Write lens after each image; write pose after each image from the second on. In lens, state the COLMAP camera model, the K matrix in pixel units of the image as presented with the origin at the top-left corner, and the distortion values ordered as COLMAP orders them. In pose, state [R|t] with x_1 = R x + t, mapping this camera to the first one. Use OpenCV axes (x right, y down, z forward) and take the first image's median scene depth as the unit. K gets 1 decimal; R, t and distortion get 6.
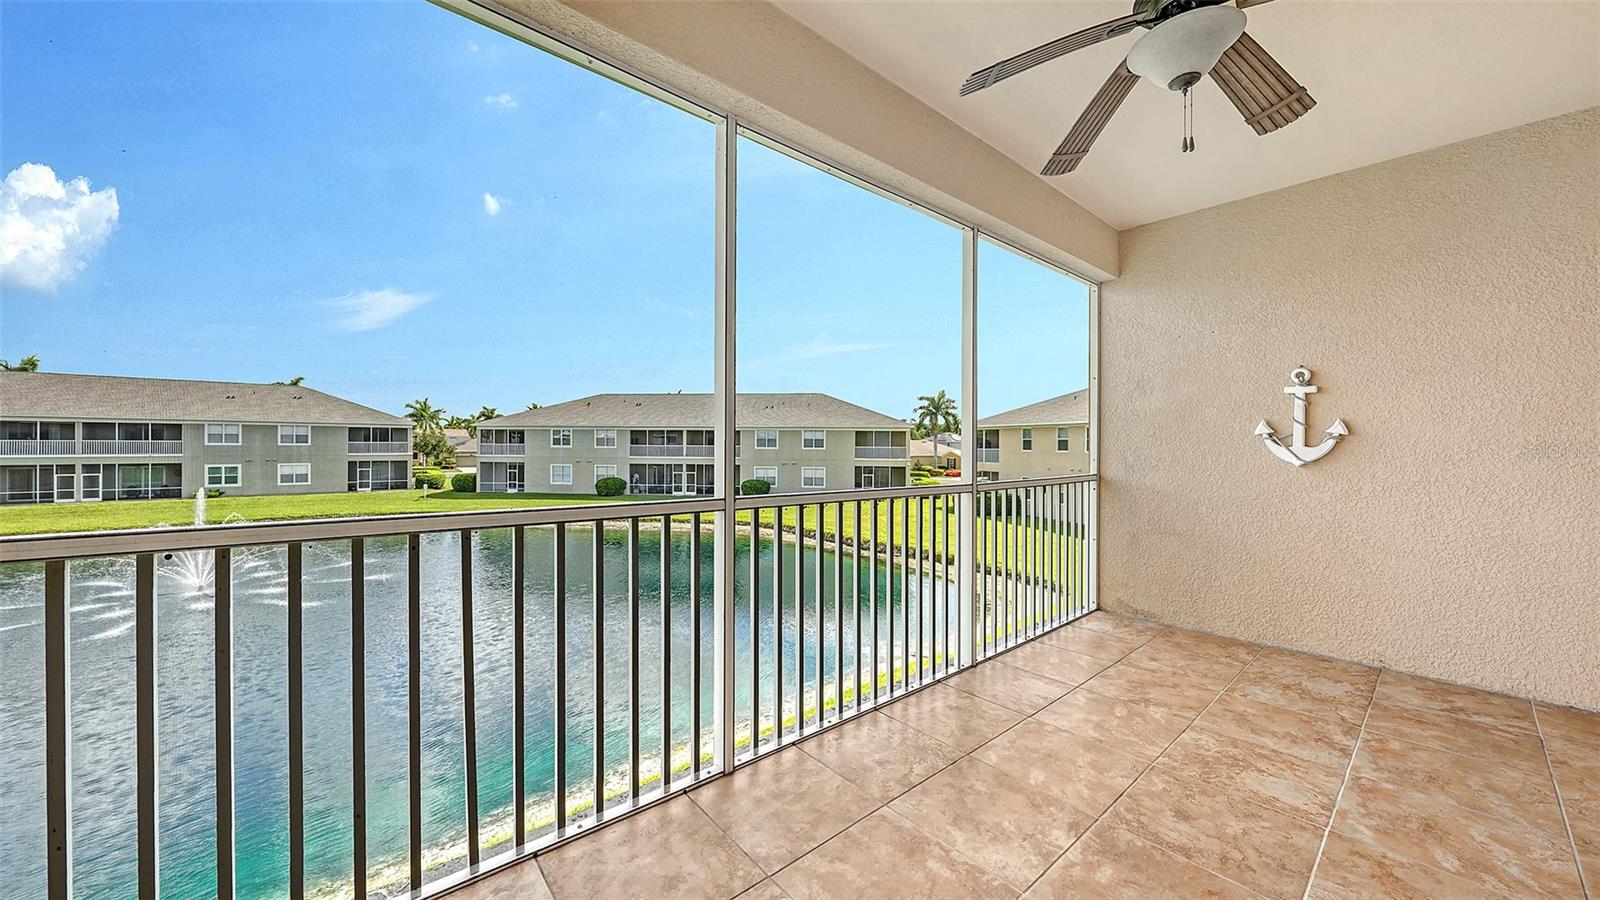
lens RADIAL K [[550.2, 0, 809.9], [0, 550.2, 446.7], [0, 0, 1]] dist [-0.004957, 0.000098]
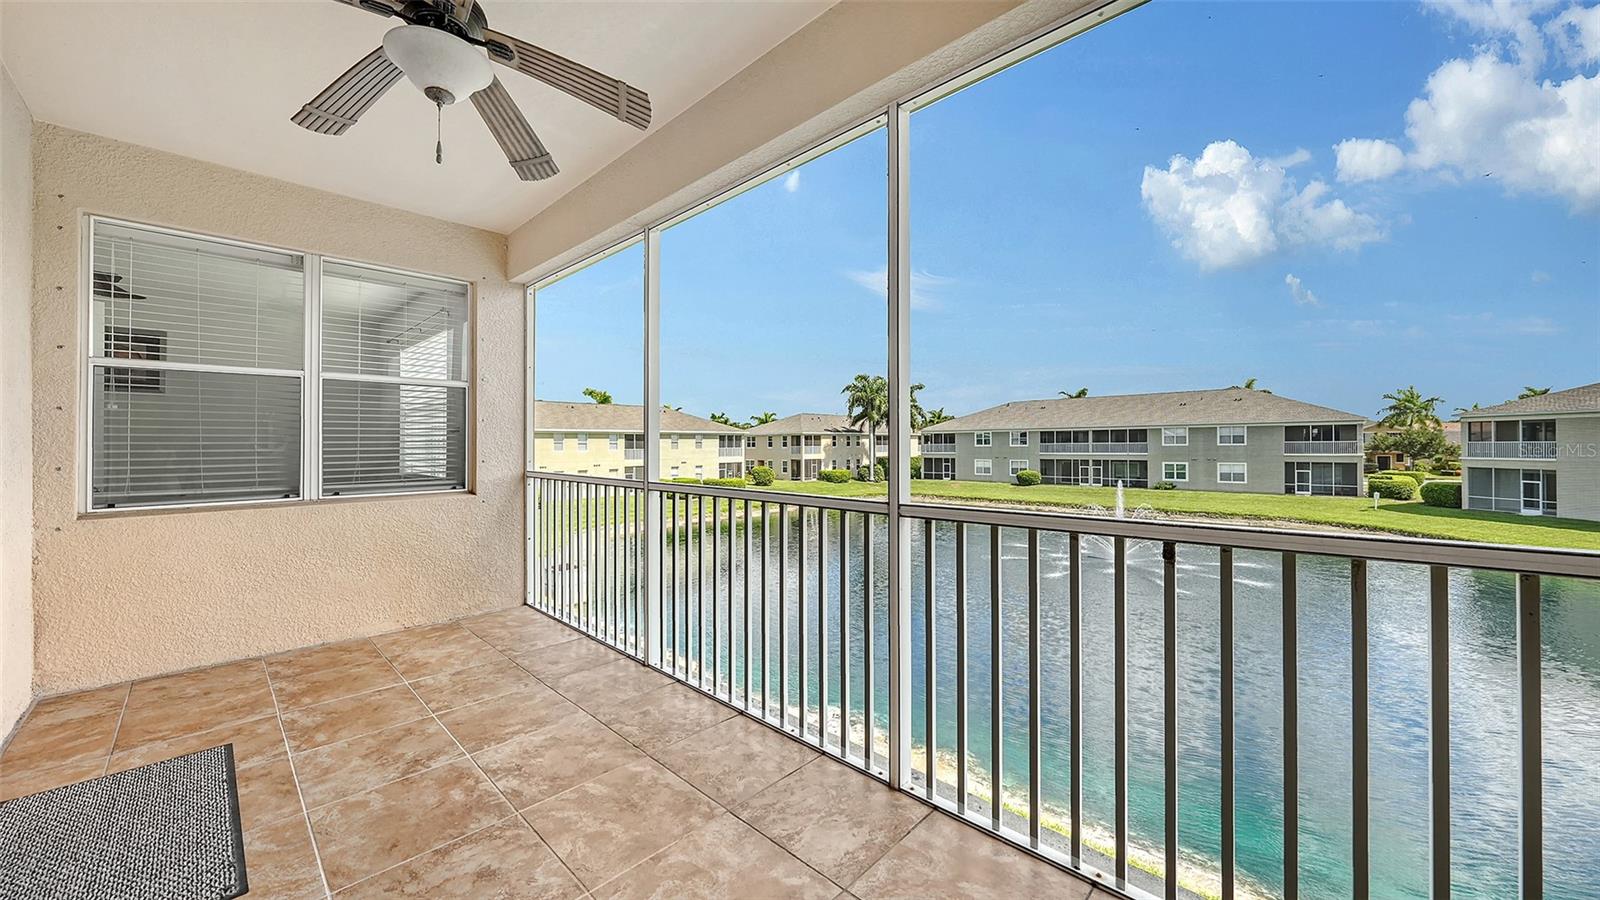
lens RADIAL K [[567.9, 0, 788.4], [0, 567.9, 451.6], [0, 0, 1]] dist [-0.000278, -0.000050]
pose [[0.103056, 0.005598, -0.994660, 0.124350], [0.003164, 0.999977, 0.005956, -0.000050], [0.994671, -0.003761, 0.103036, 0.106403]]
